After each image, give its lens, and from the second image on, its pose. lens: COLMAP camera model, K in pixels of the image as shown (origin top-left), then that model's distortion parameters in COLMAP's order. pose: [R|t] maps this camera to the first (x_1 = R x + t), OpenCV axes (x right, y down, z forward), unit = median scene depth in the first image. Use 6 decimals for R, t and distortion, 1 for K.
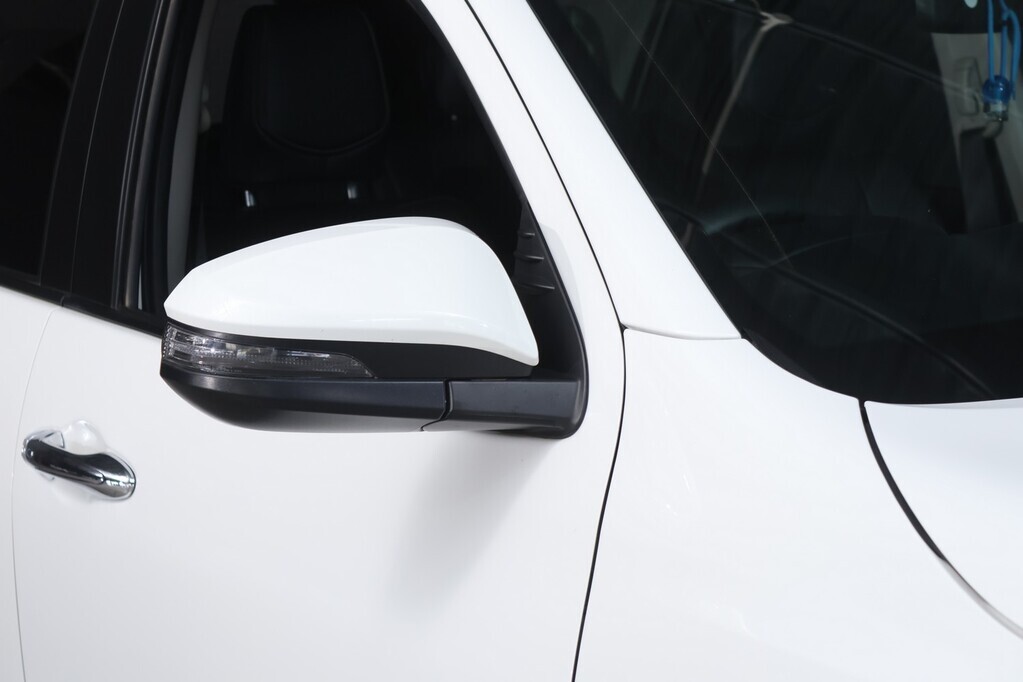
lens RADIAL K [[2547.6, 0, 511.5], [0, 2547.6, 341.0], [0, 0, 1]] dist [0.068215, 0.219533]
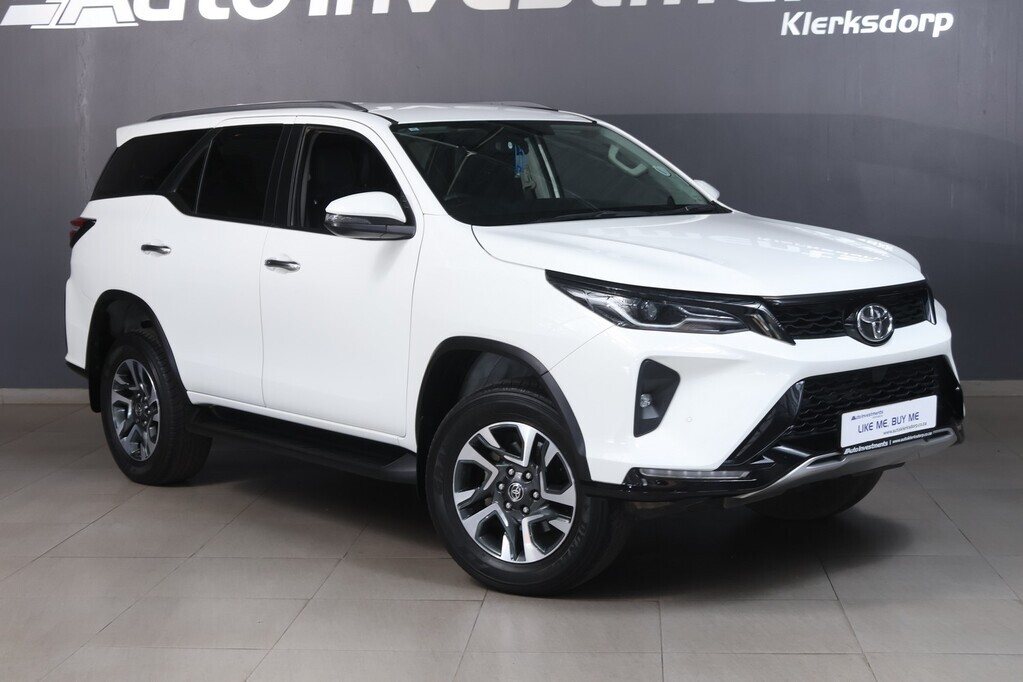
lens RADIAL K [[1651.6, 0, 511.5], [0, 1651.6, 341.0], [0, 0, 1]] dist [-0.008421, 0.023139]
pose [[0.994942, 0.002017, 0.100435, -0.097156], [-0.000304, 0.999854, -0.017067, 0.269995], [-0.100454, 0.016950, 0.994797, -1.969976]]
